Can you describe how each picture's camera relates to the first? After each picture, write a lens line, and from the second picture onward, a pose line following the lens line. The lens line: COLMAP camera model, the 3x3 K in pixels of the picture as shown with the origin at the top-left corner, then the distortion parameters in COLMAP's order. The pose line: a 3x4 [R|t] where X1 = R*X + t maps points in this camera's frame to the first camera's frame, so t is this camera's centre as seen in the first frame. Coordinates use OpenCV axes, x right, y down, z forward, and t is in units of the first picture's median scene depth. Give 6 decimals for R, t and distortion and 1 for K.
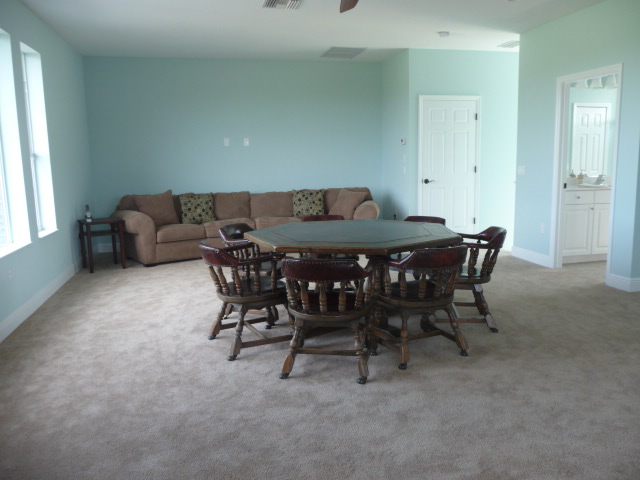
lens RADIAL K [[540.7, 0, 321.1], [0, 540.7, 242.2], [0, 0, 1]] dist [-0.020959, 0.005024]
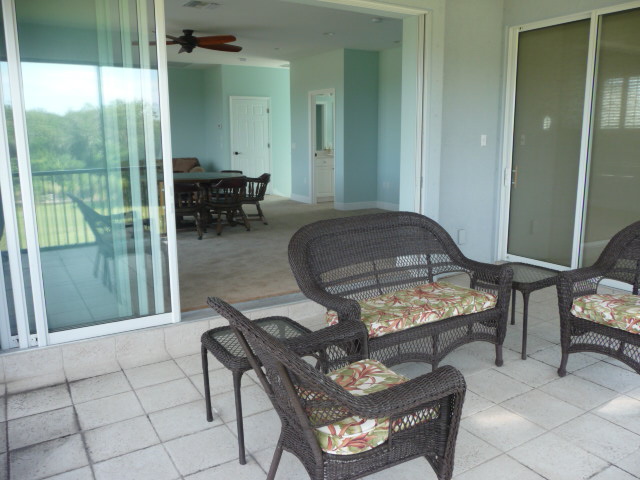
lens RADIAL K [[540.7, 0, 323.0], [0, 540.7, 238.0], [0, 0, 1]] dist [-0.020959, 0.005024]
pose [[0.949332, -0.041535, 0.311518, -0.066644], [0.033334, 0.998944, 0.031608, 0.101696], [-0.312502, -0.019623, 0.949714, -0.619348]]
